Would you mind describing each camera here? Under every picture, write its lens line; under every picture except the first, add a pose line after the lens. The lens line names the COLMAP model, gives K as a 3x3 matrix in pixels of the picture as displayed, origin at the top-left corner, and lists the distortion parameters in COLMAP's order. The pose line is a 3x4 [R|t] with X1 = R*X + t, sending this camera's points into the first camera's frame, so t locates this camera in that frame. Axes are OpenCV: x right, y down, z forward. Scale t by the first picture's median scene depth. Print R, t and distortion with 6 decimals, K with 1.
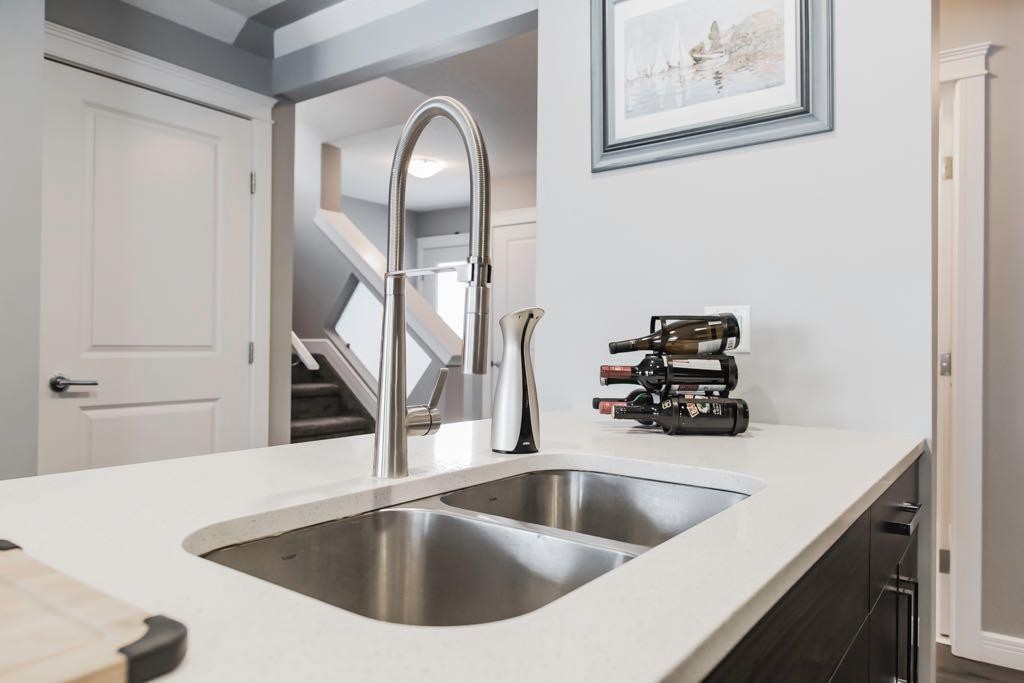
lens RADIAL K [[711.1, 0, 512.5], [0, 711.1, 347.9], [0, 0, 1]] dist [0.002819, -0.004547]
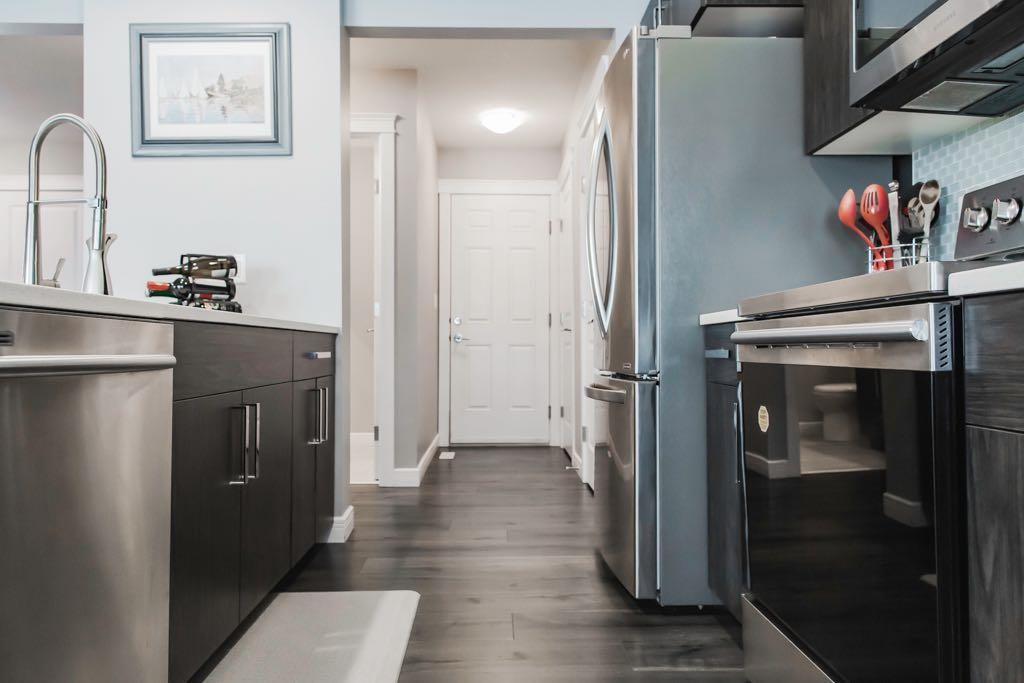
lens RADIAL K [[711.1, 0, 507.2], [0, 711.1, 343.5], [0, 0, 1]] dist [0.002819, -0.004547]
pose [[0.800311, -0.006528, 0.599549, -0.179221], [0.009120, 0.999958, -0.001285, 0.166095], [-0.599515, 0.006496, 0.800337, -0.723832]]
